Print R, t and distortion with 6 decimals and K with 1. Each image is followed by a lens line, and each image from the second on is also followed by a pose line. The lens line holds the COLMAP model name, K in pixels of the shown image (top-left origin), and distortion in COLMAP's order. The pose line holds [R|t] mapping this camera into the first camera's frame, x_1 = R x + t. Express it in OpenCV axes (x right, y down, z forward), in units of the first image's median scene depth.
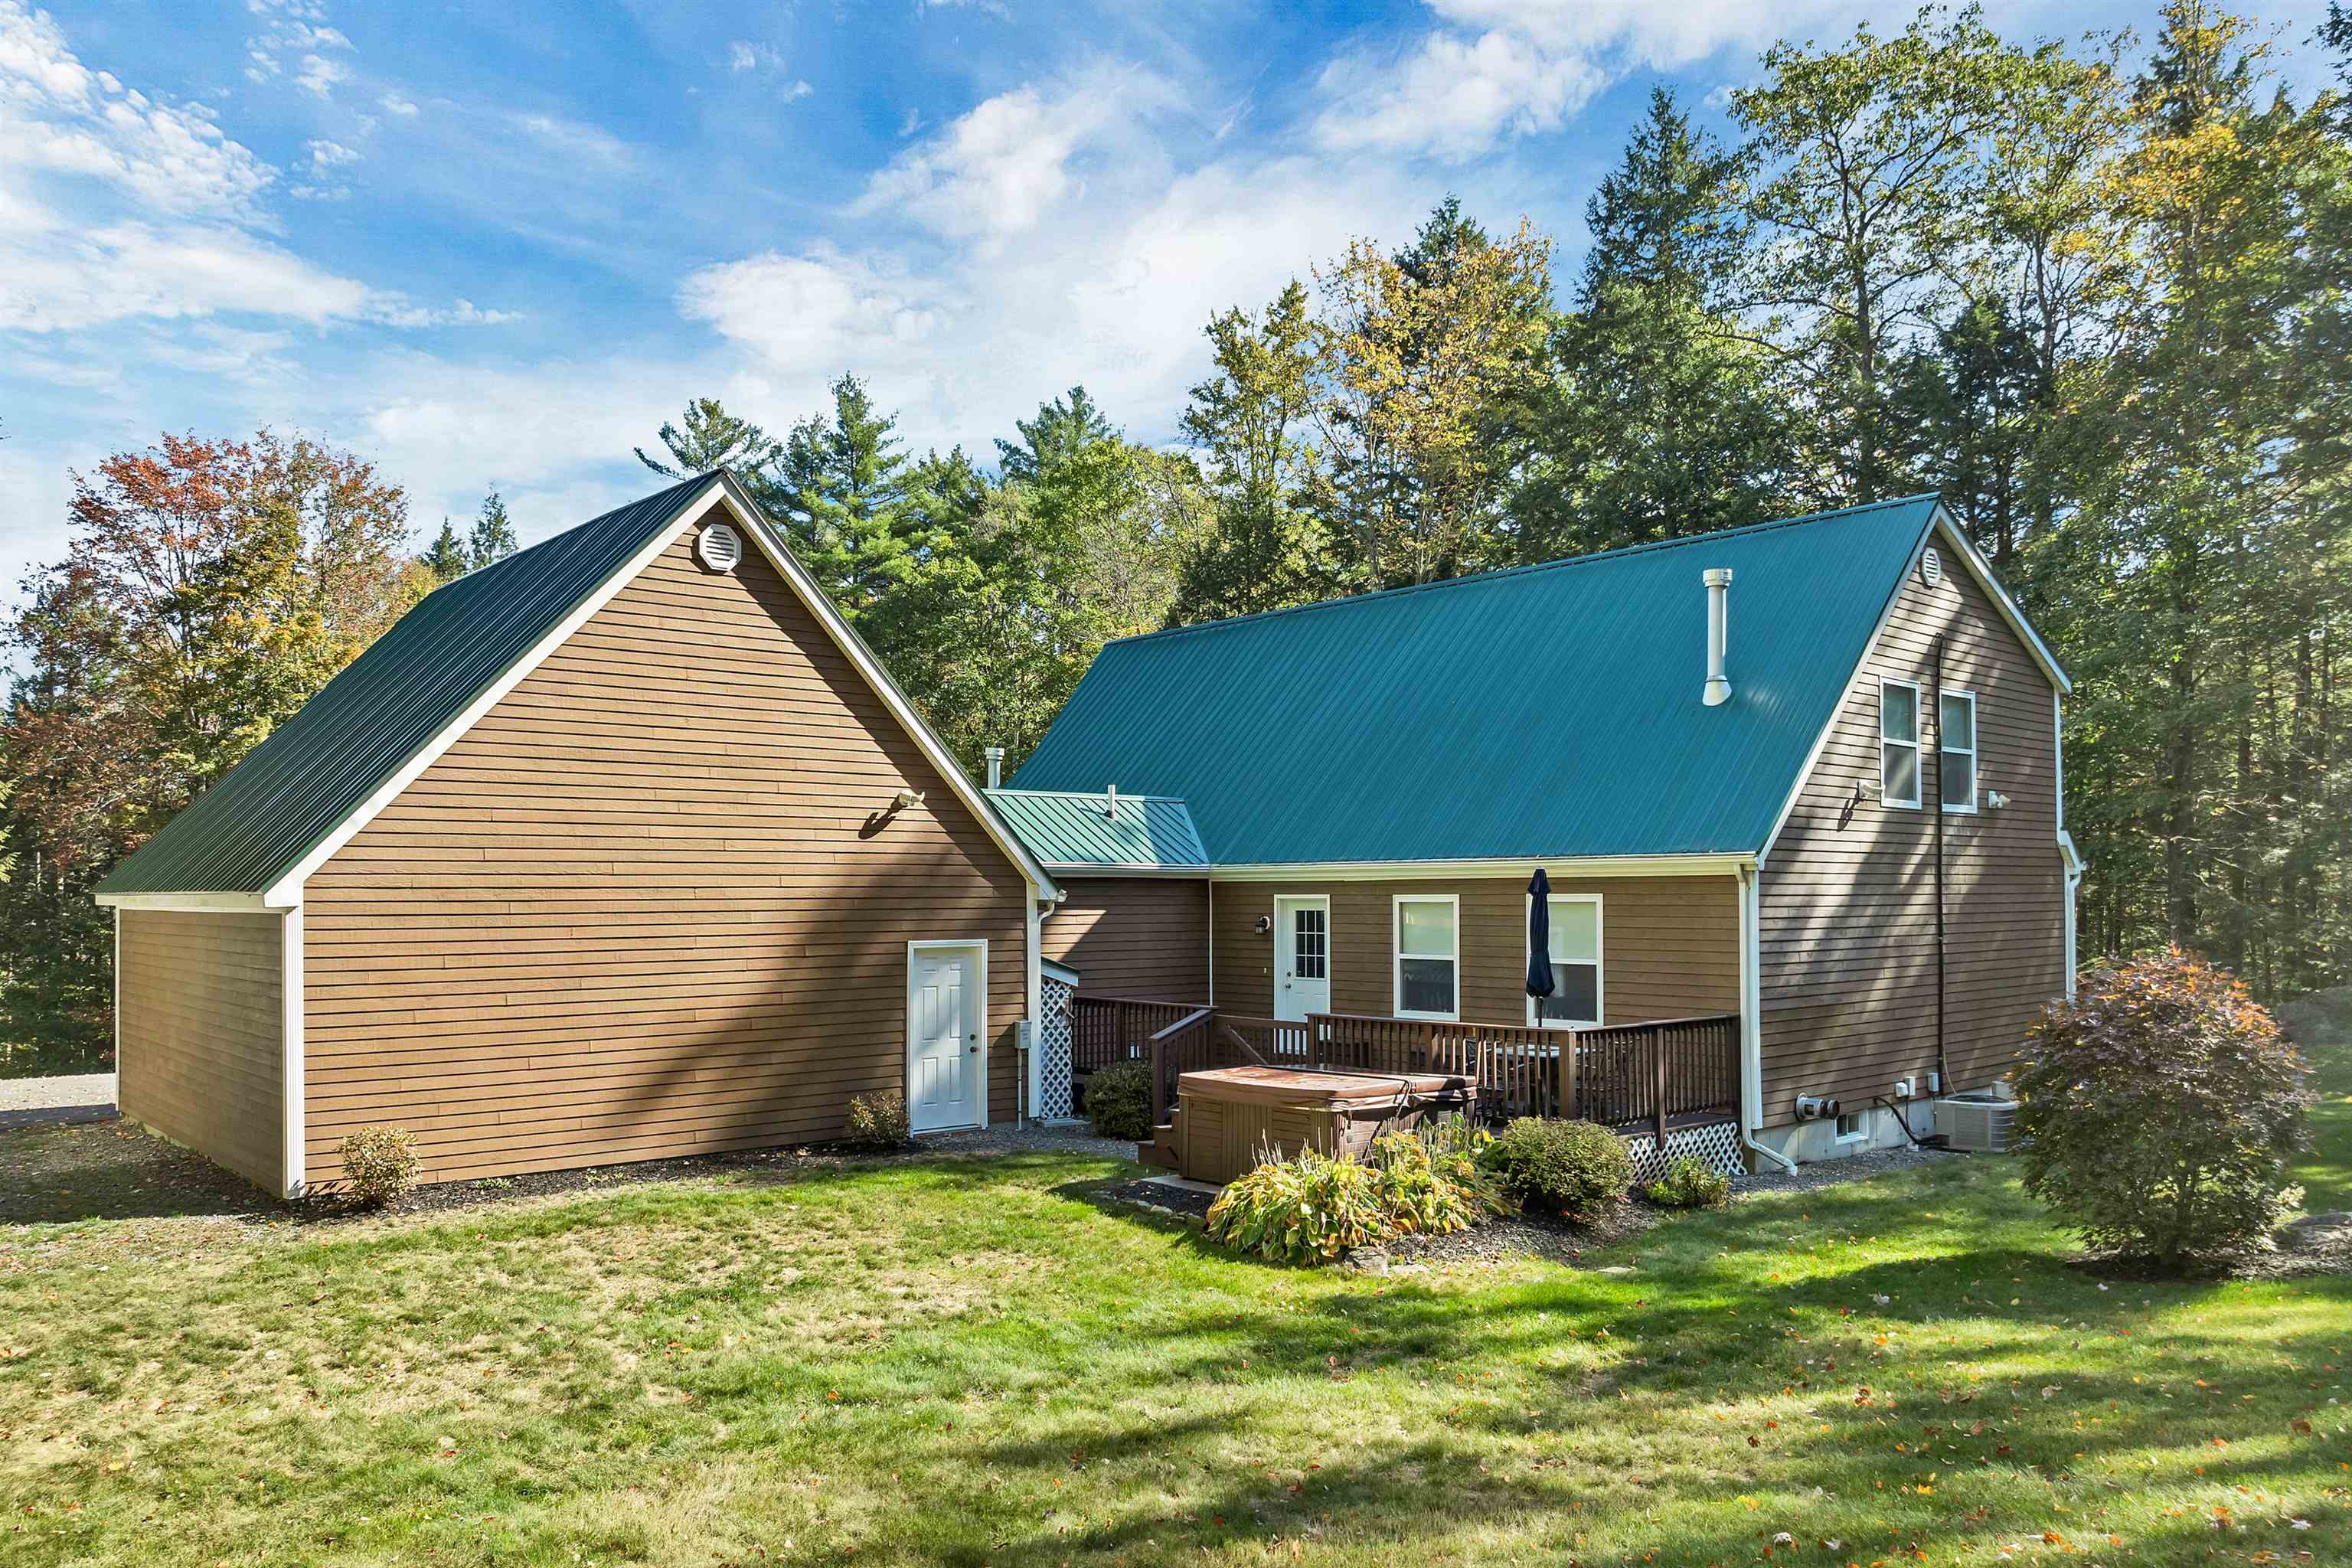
lens RADIAL K [[1679.3, 0, 1171.7], [0, 1679.3, 888.2], [0, 0, 1]] dist [-0.023234, -0.001421]
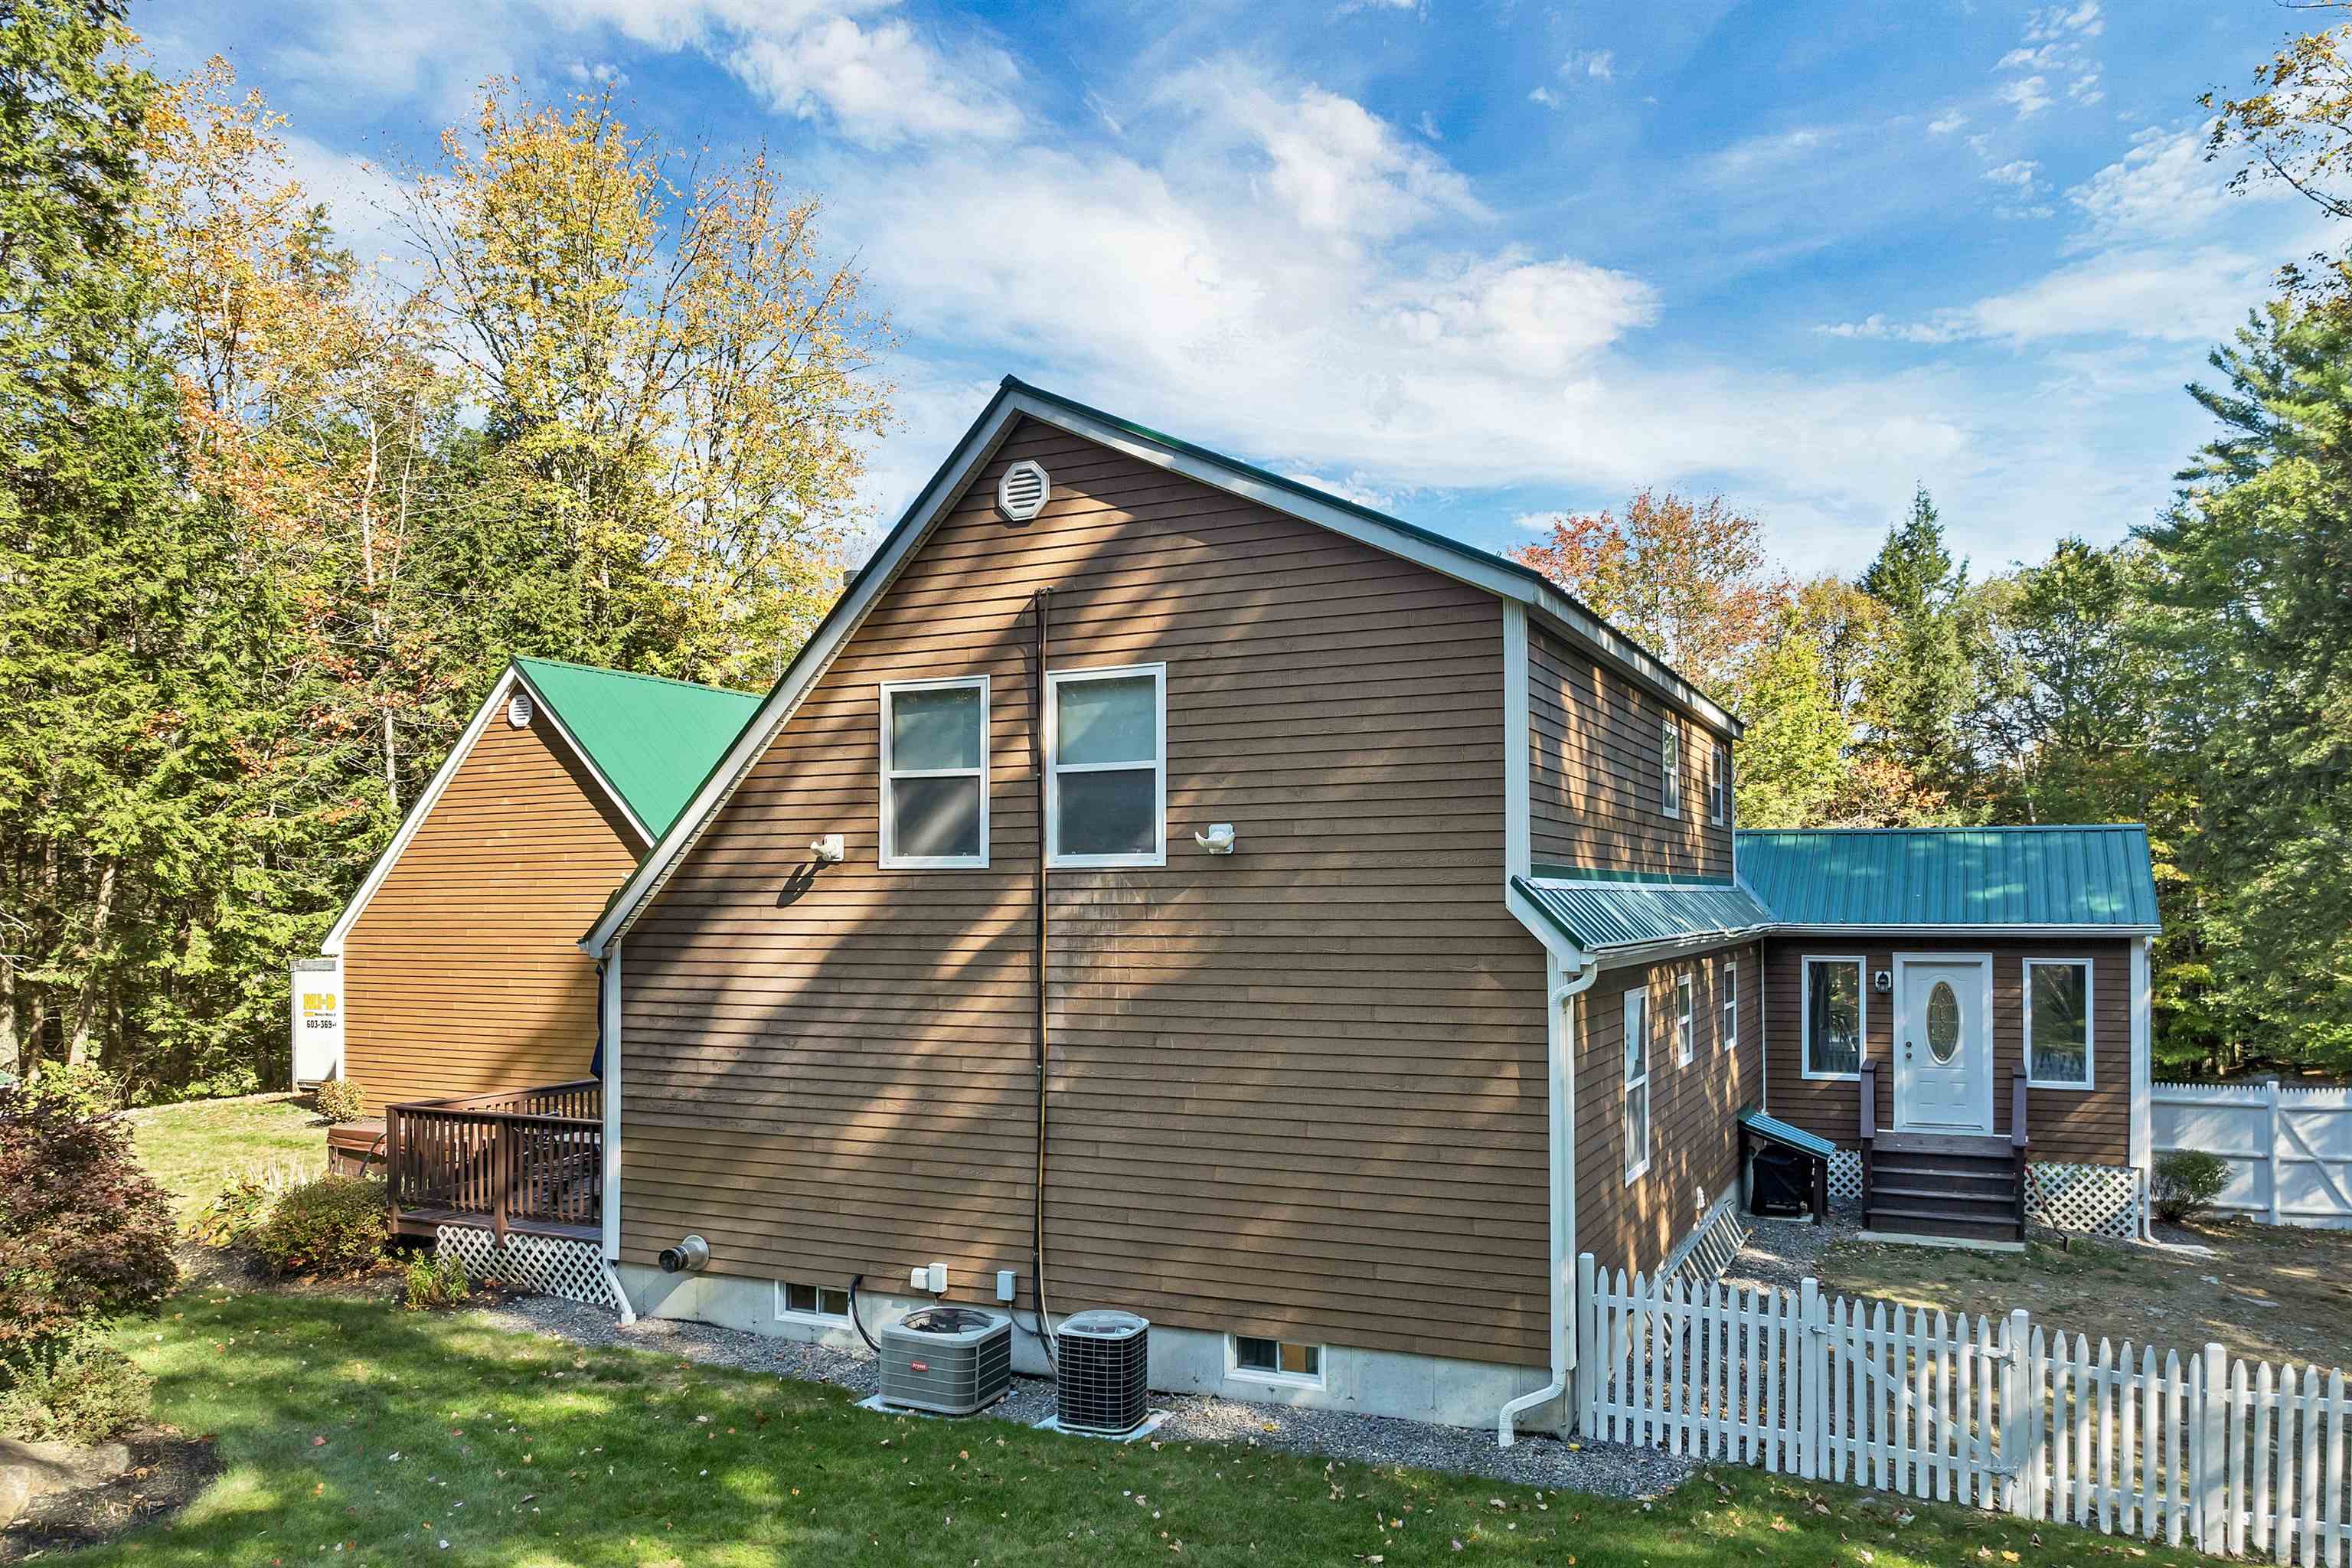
lens RADIAL K [[1679.3, 0, 1171.7], [0, 1679.3, 888.2], [0, 0, 1]] dist [-0.023234, -0.001421]
pose [[0.389694, -0.002992, -0.920940, 1.137757], [0.008801, 0.999961, 0.000475, -0.040539], [0.920902, -0.008290, 0.389705, 0.844817]]
